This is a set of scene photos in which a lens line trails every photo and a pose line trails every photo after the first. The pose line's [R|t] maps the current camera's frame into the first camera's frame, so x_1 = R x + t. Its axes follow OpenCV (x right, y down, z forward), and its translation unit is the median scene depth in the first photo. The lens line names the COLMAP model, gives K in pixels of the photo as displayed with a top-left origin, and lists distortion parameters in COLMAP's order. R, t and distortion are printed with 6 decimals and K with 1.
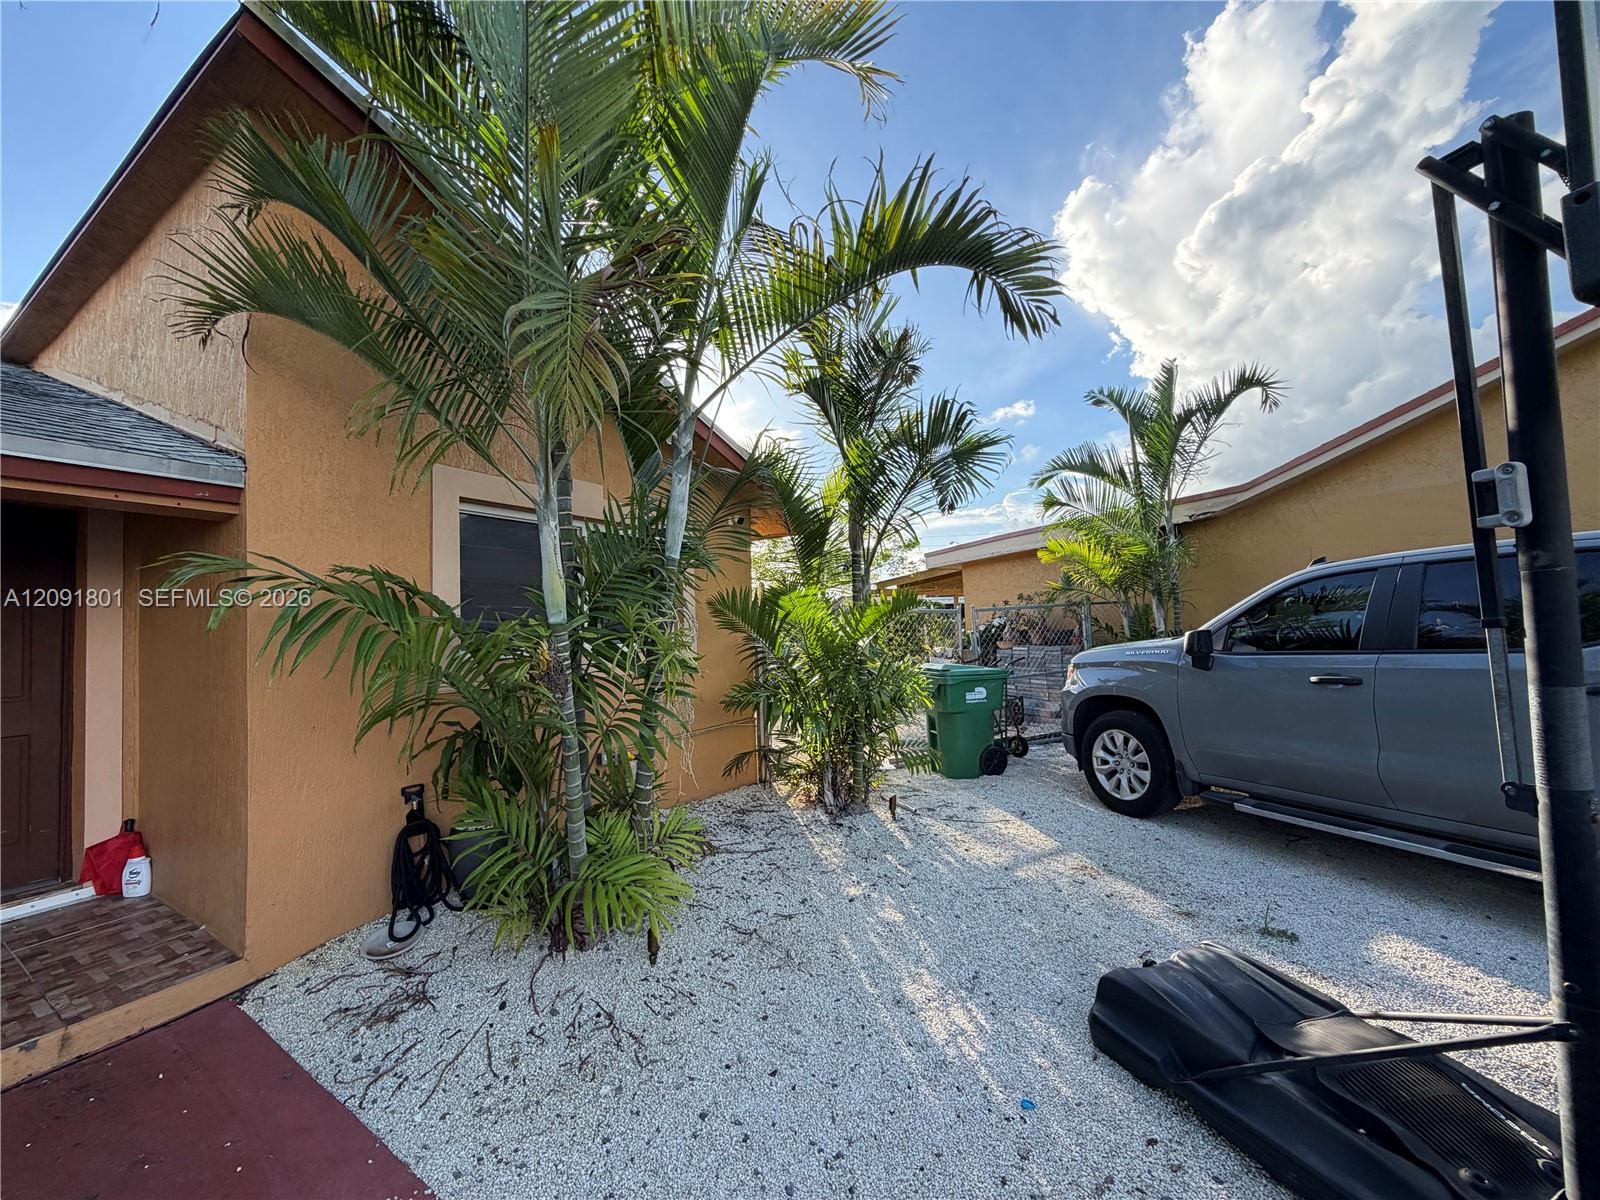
lens RADIAL K [[639.4, 0, 797.7], [0, 639.4, 598.5], [0, 0, 1]] dist [0.002909, -0.000923]
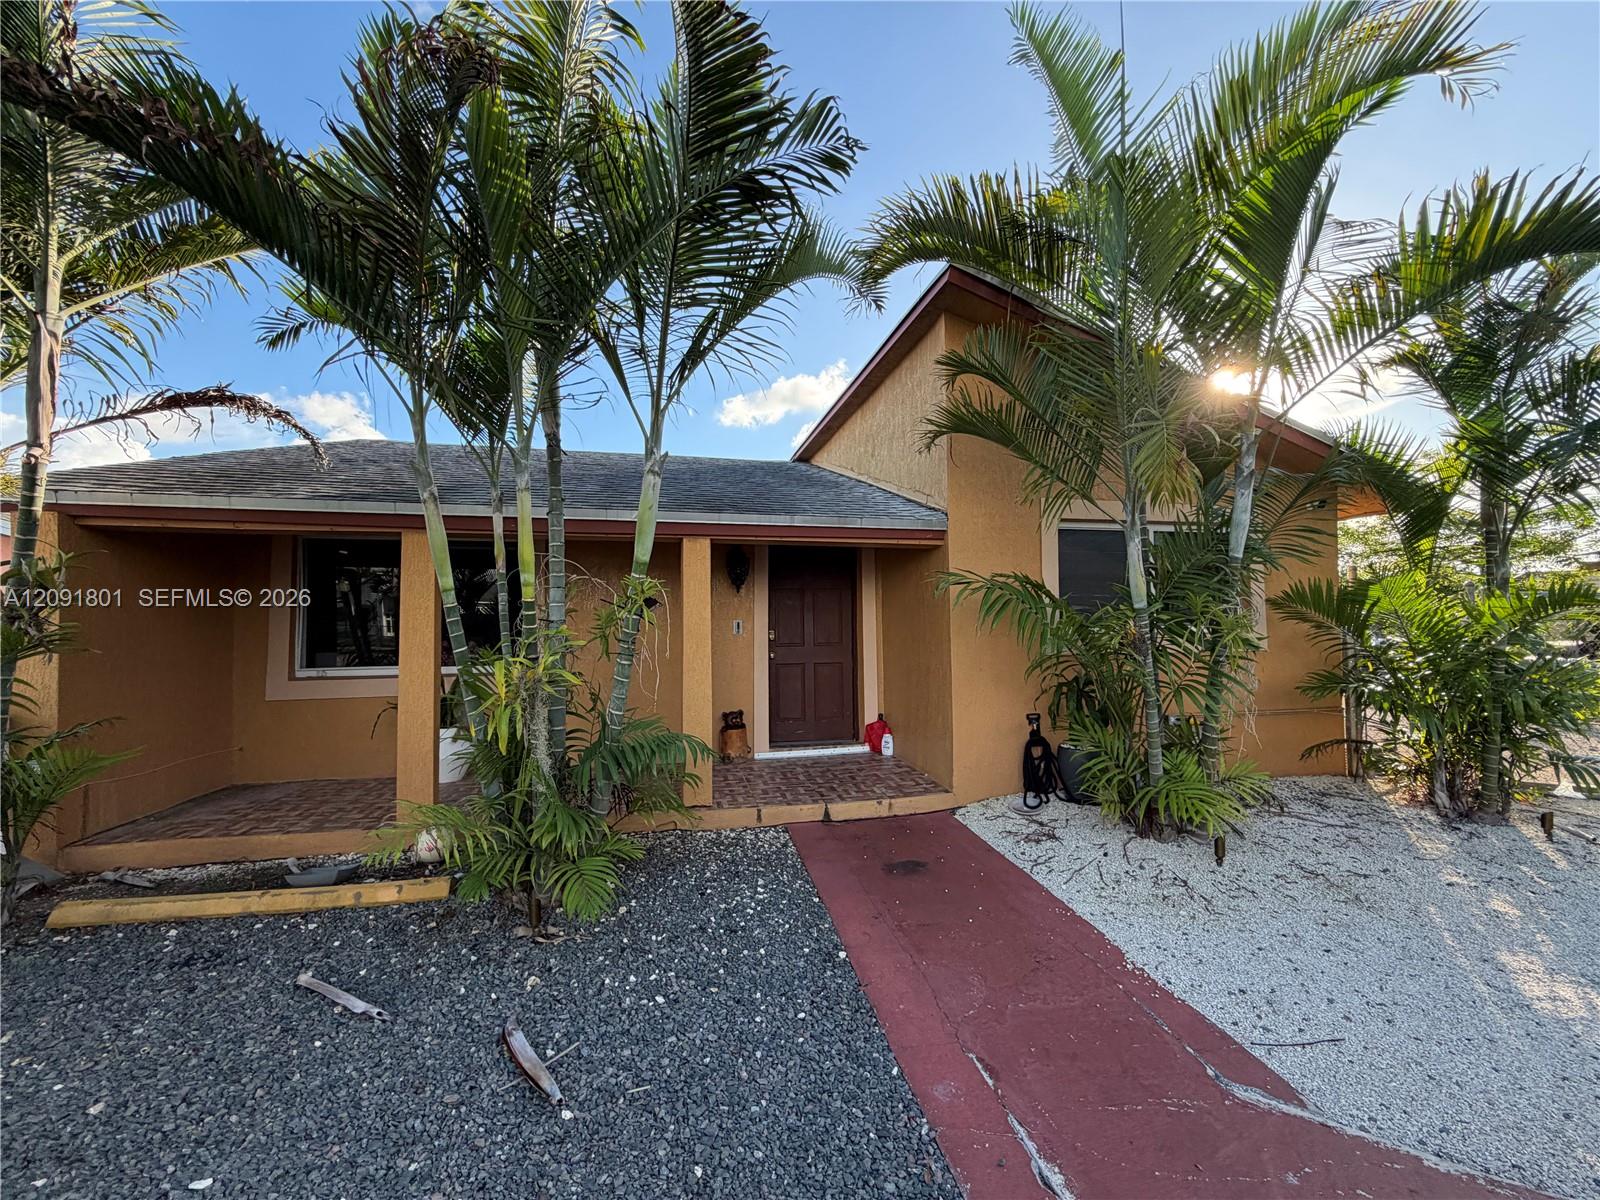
lens RADIAL K [[639.4, 0, 792.5], [0, 639.4, 603.3], [0, 0, 1]] dist [0.002909, -0.000923]
pose [[0.690209, 0.003725, -0.723601, 0.110155], [0.020942, 0.999465, 0.025121, -0.022013], [0.723307, -0.032492, 0.689761, -0.487211]]
